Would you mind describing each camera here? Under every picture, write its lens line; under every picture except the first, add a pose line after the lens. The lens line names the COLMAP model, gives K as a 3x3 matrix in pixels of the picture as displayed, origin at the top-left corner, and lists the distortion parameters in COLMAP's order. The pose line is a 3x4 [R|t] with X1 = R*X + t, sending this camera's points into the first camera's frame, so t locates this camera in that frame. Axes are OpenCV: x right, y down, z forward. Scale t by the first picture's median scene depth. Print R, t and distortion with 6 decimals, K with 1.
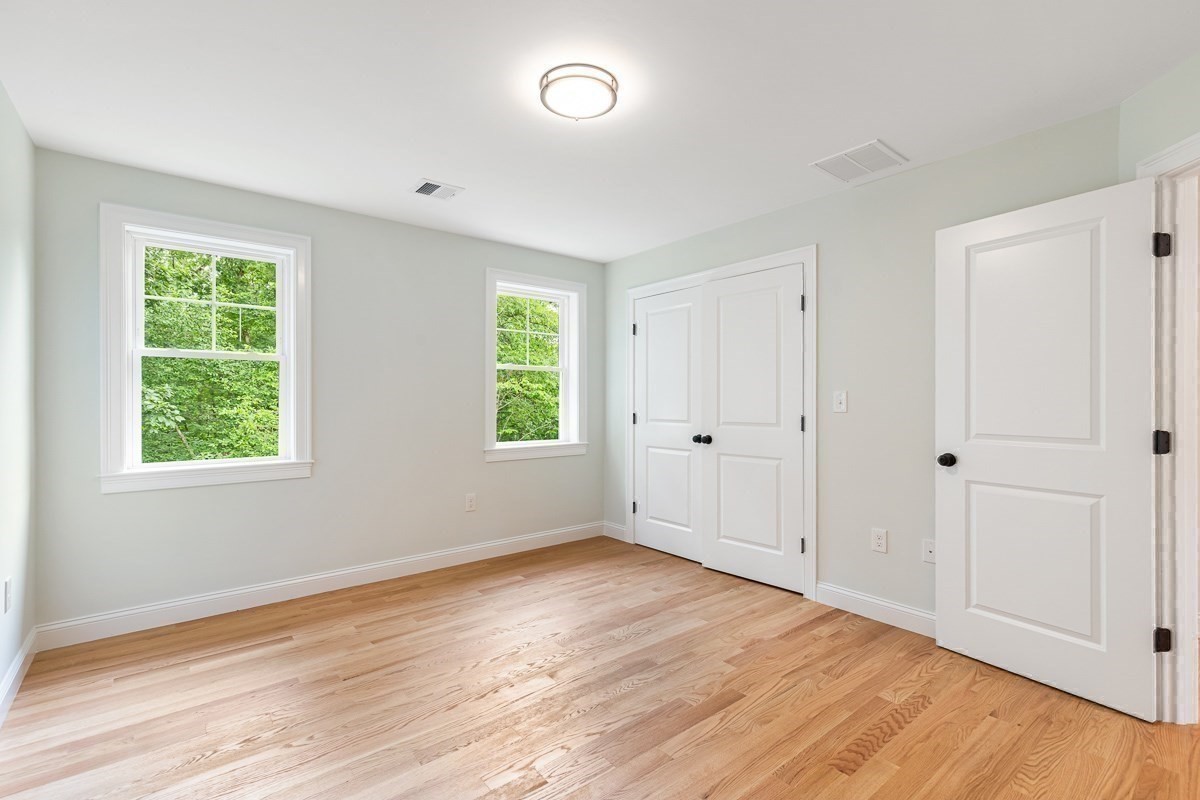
lens RADIAL K [[548.1, 0, 612.7], [0, 548.1, 404.3], [0, 0, 1]] dist [0.004032, -0.001988]
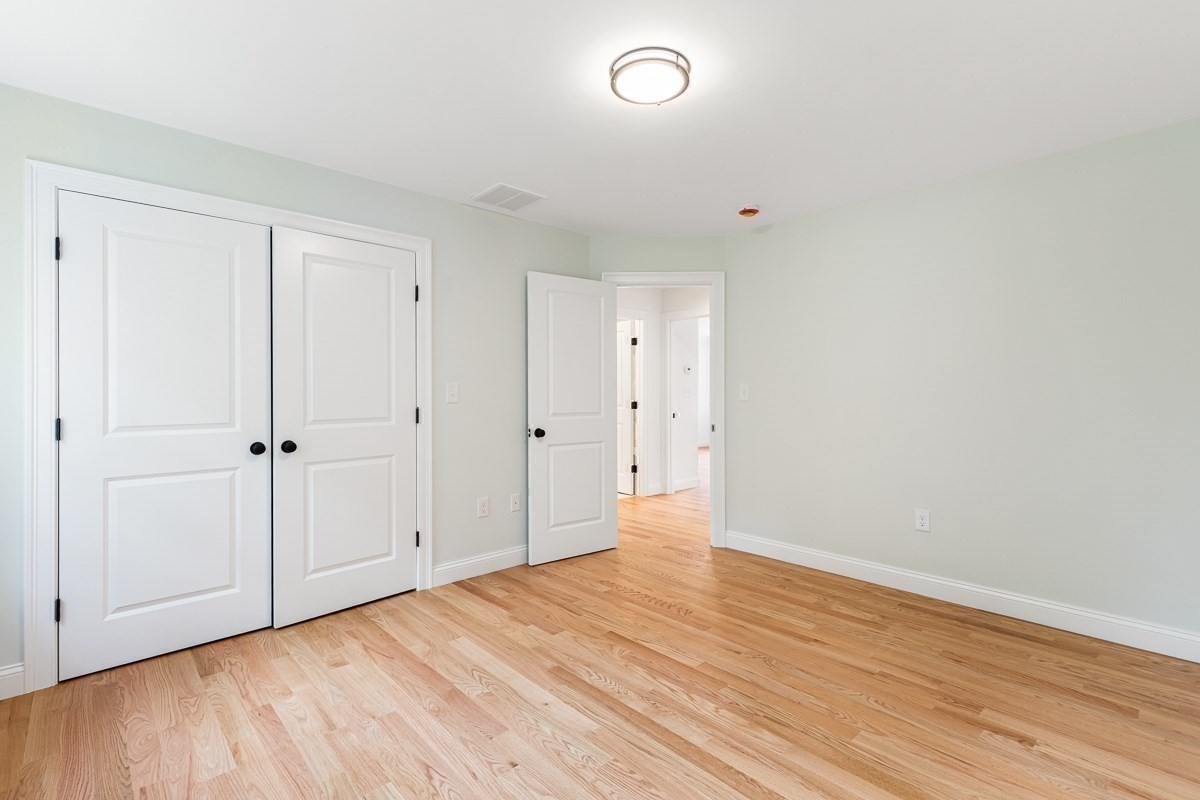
lens RADIAL K [[548.1, 0, 612.5], [0, 548.1, 388.8], [0, 0, 1]] dist [0.004032, -0.001988]
pose [[-0.080184, -0.002640, 0.996777, -0.704227], [0.002907, 0.999992, 0.002882, -0.015315], [-0.996776, 0.003129, -0.080176, 0.773102]]
